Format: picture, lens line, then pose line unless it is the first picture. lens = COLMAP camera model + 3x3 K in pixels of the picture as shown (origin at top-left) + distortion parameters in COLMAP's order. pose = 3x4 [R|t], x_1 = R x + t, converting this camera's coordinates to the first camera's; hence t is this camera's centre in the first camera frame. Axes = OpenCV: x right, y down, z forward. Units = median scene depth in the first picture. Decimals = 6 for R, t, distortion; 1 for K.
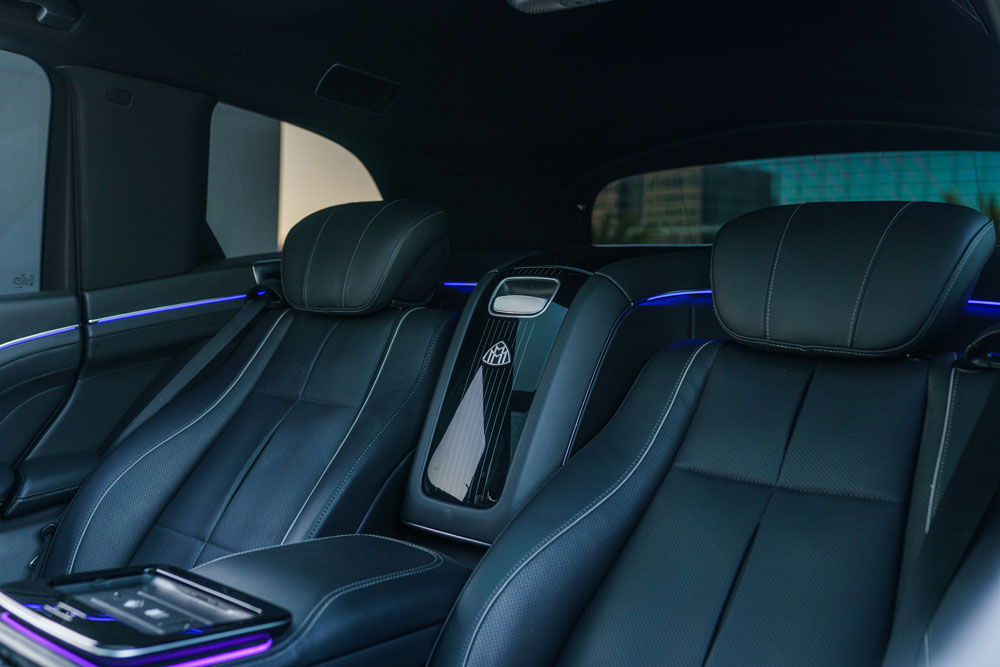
lens RADIAL K [[977.3, 0, 504.7], [0, 977.3, 327.8], [0, 0, 1]] dist [-0.002761, 0.015085]
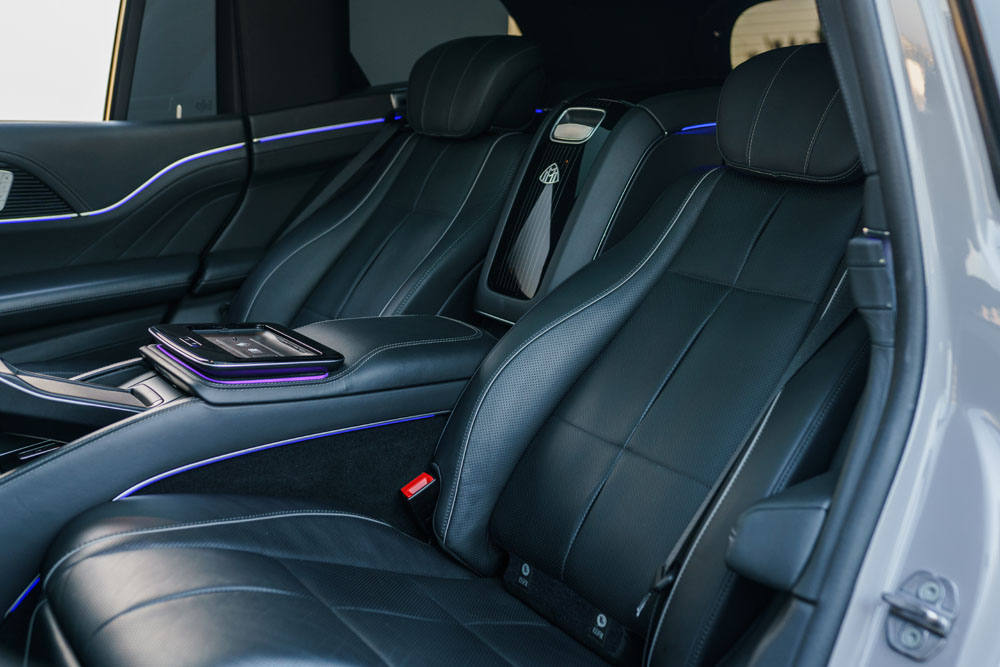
lens RADIAL K [[977.3, 0, 504.7], [0, 977.3, 327.8], [0, 0, 1]] dist [-0.002761, 0.015085]
pose [[0.977154, 0.055021, -0.205287, 0.155976], [-0.017455, 0.983422, 0.180488, -0.002533], [0.211814, -0.172781, 0.961915, -0.155546]]
